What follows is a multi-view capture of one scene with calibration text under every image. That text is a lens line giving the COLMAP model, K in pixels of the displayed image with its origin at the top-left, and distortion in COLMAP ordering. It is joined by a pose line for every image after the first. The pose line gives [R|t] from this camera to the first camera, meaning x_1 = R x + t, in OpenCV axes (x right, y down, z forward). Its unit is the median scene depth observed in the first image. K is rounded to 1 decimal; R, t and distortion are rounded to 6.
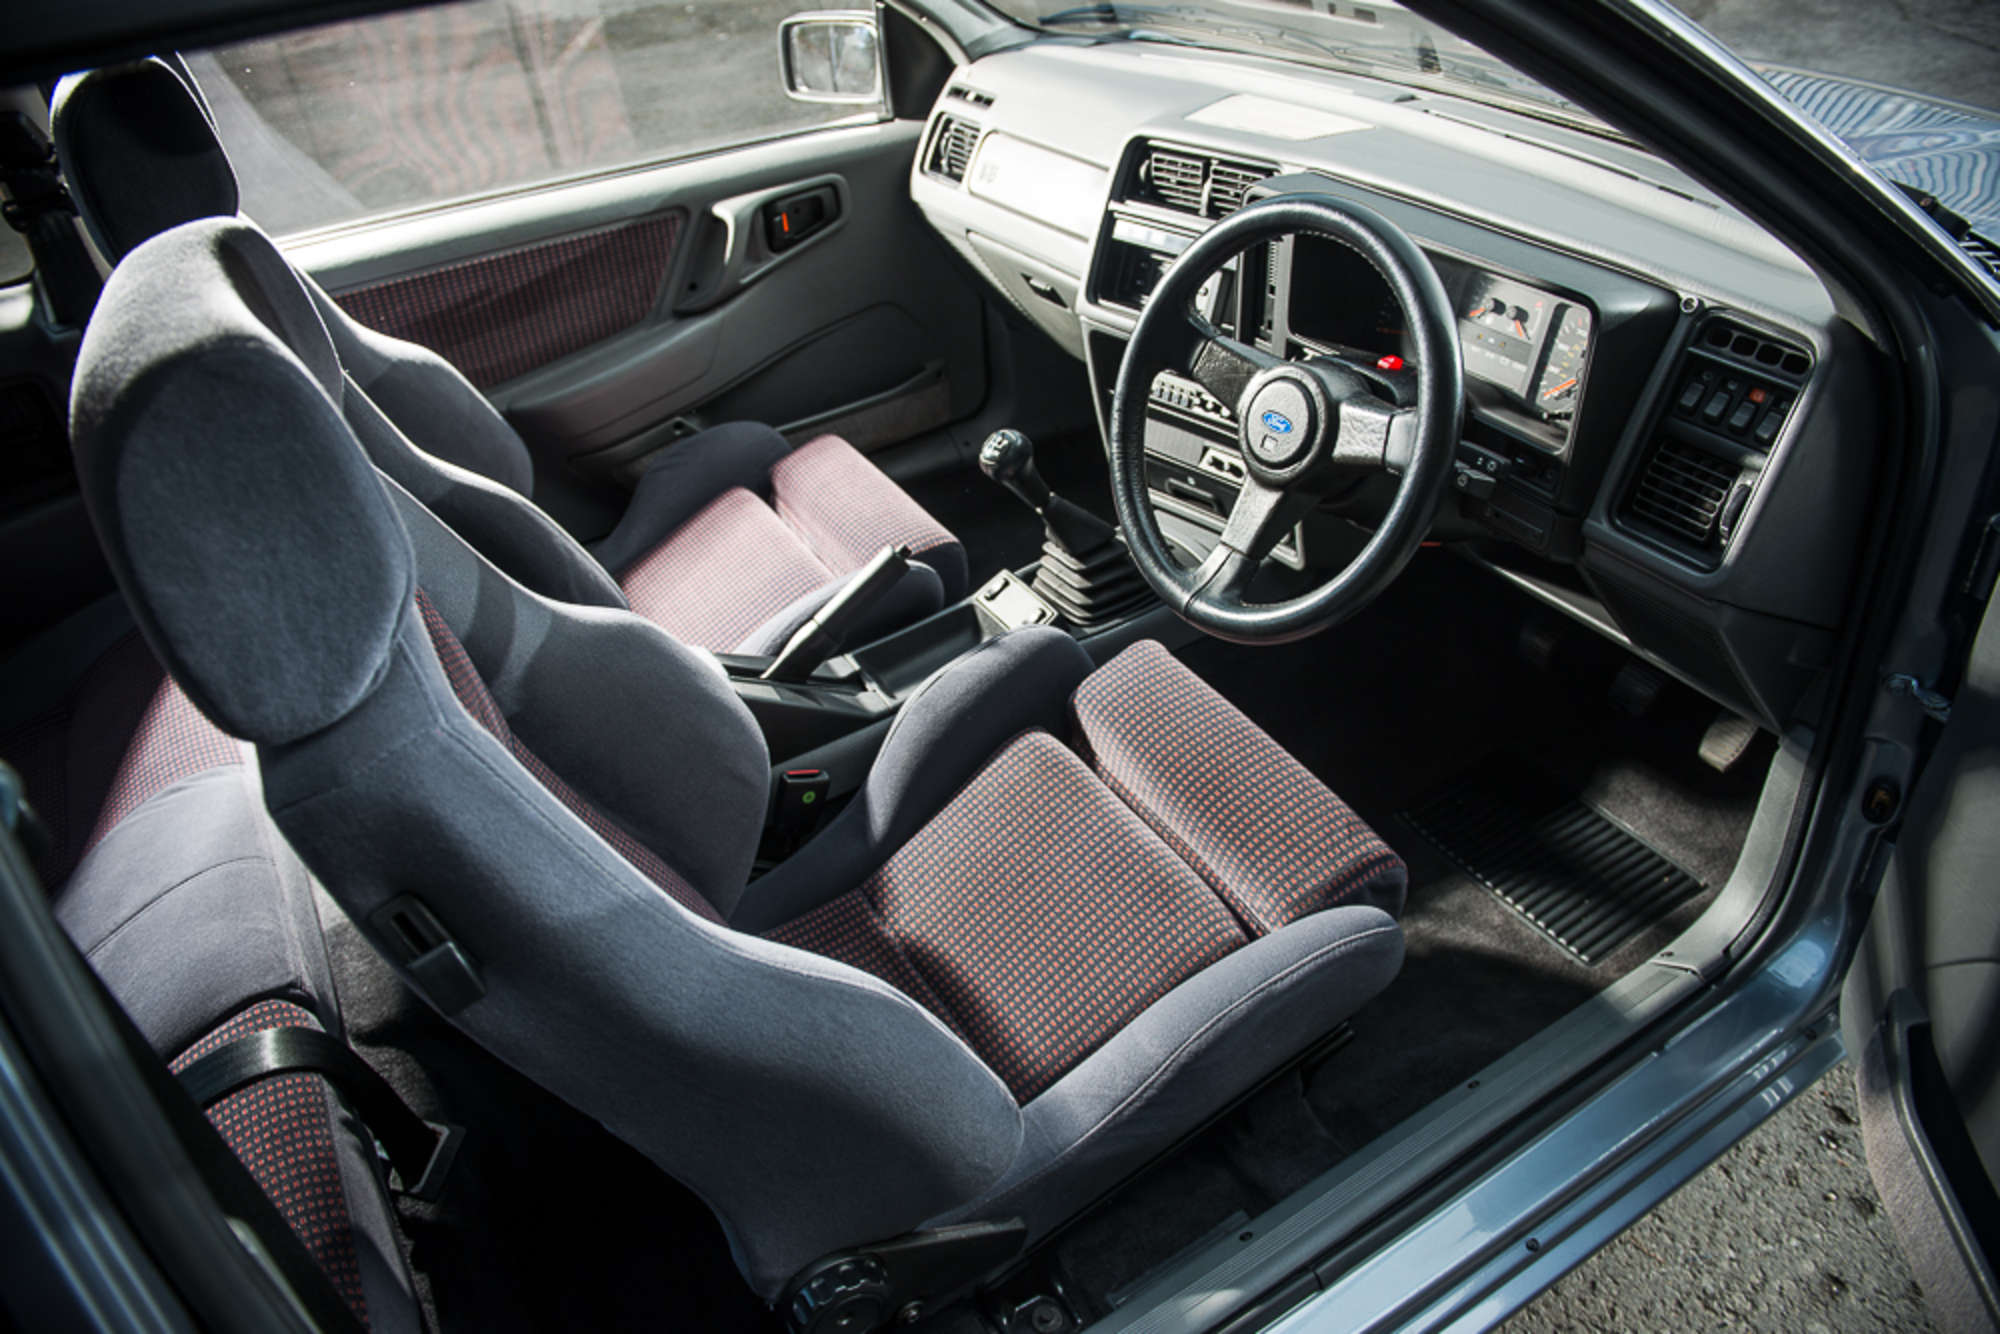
lens RADIAL K [[1473.2, 0, 1000.0], [0, 1473.2, 667.0], [0, 0, 1]] dist [-0.000638, -0.000028]
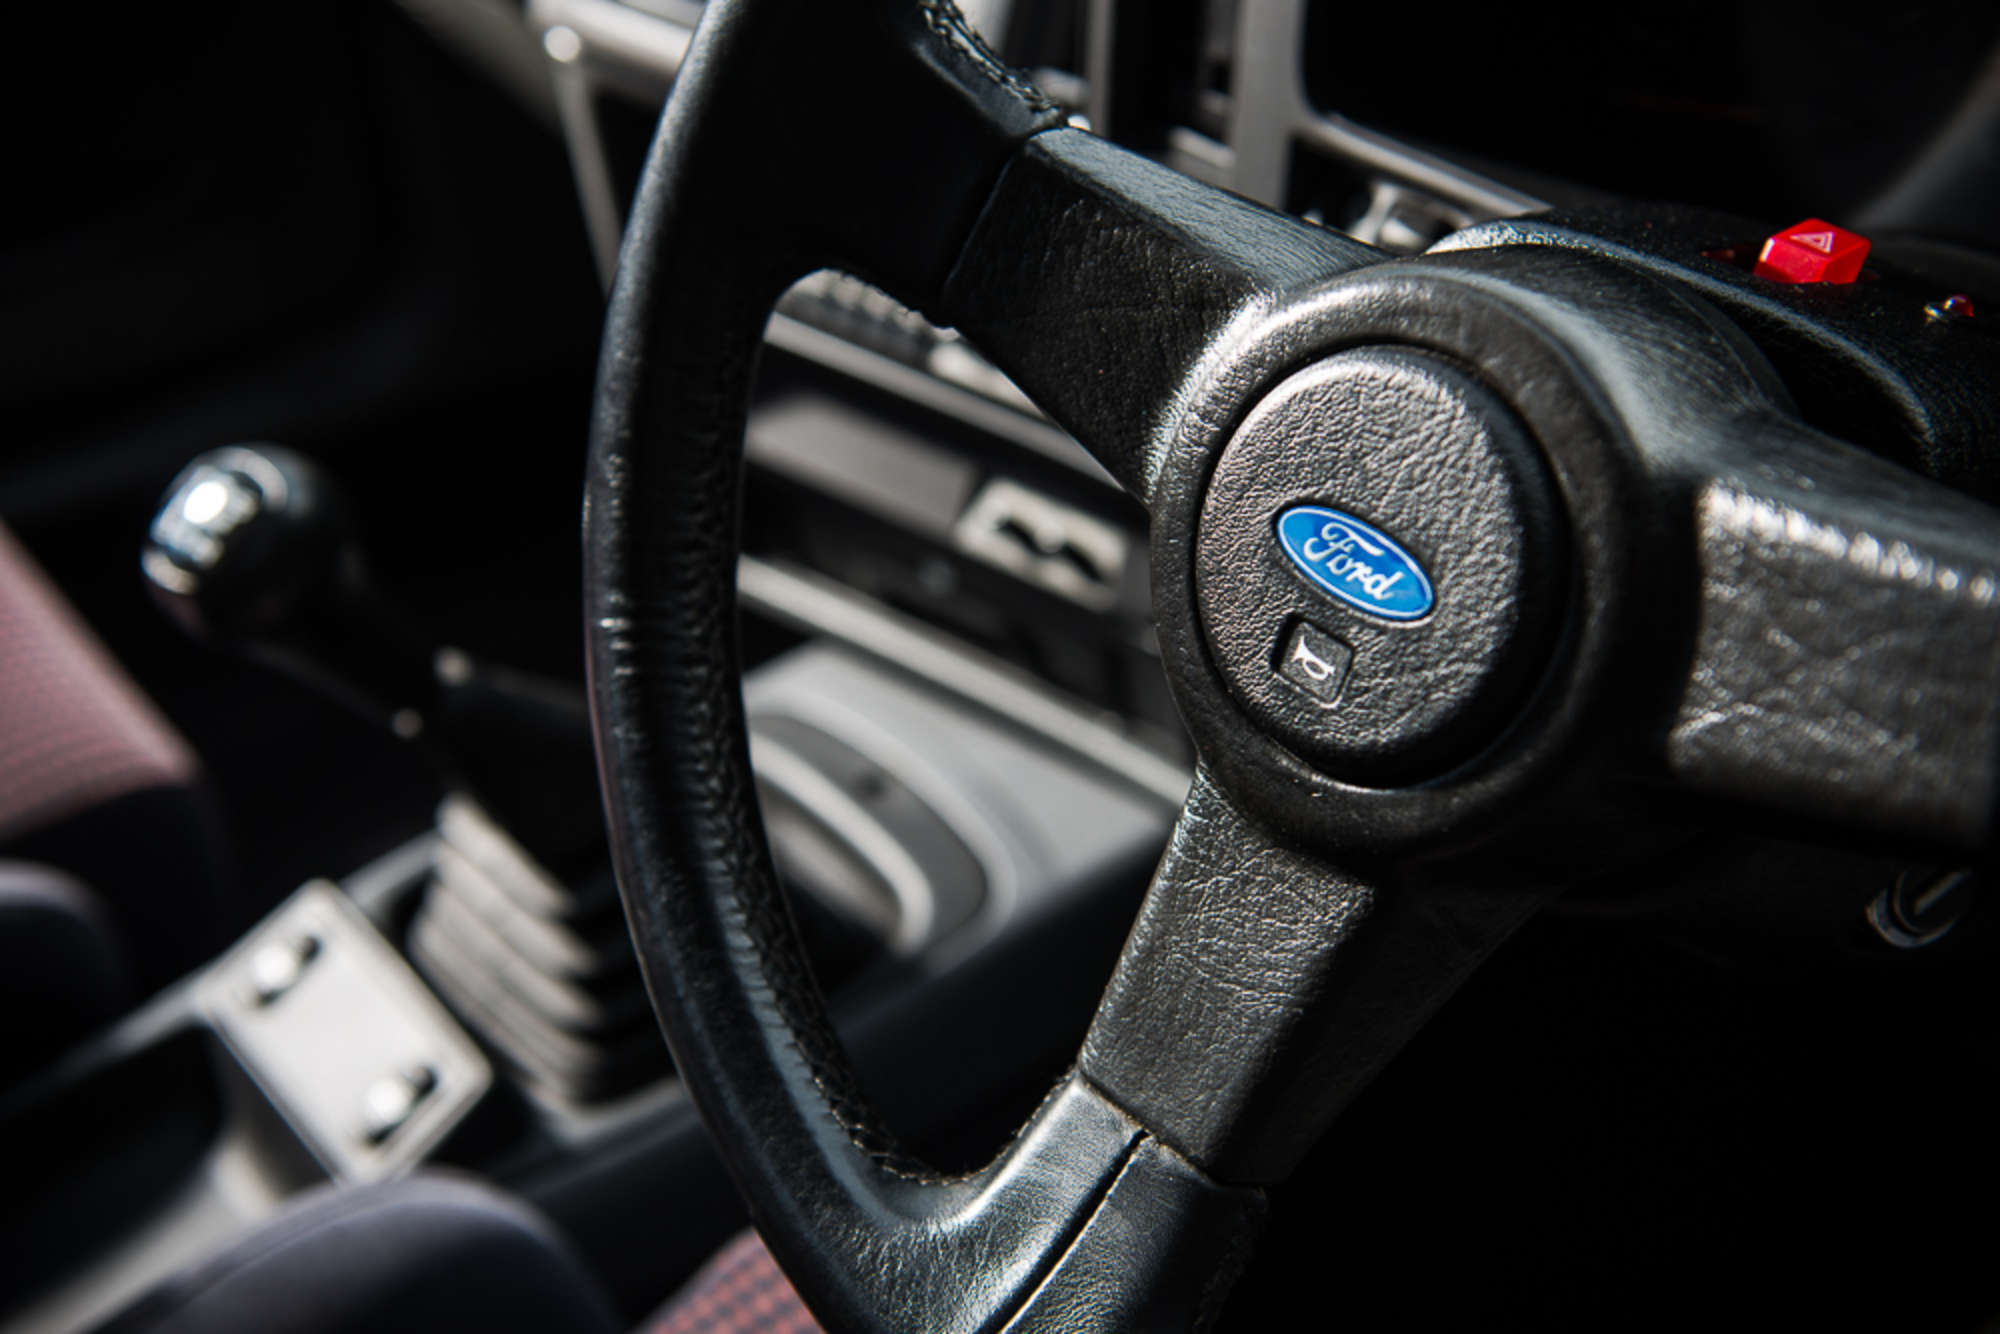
lens RADIAL K [[2525.4, 0, 1000.0], [0, 2525.4, 667.0], [0, 0, 1]] dist [0.122659, 0.005086]
pose [[0.988007, -0.021262, 0.152939, 0.068267], [0.021278, 0.999772, 0.001538, -0.121886], [-0.152937, 0.001735, 0.988234, 0.527167]]
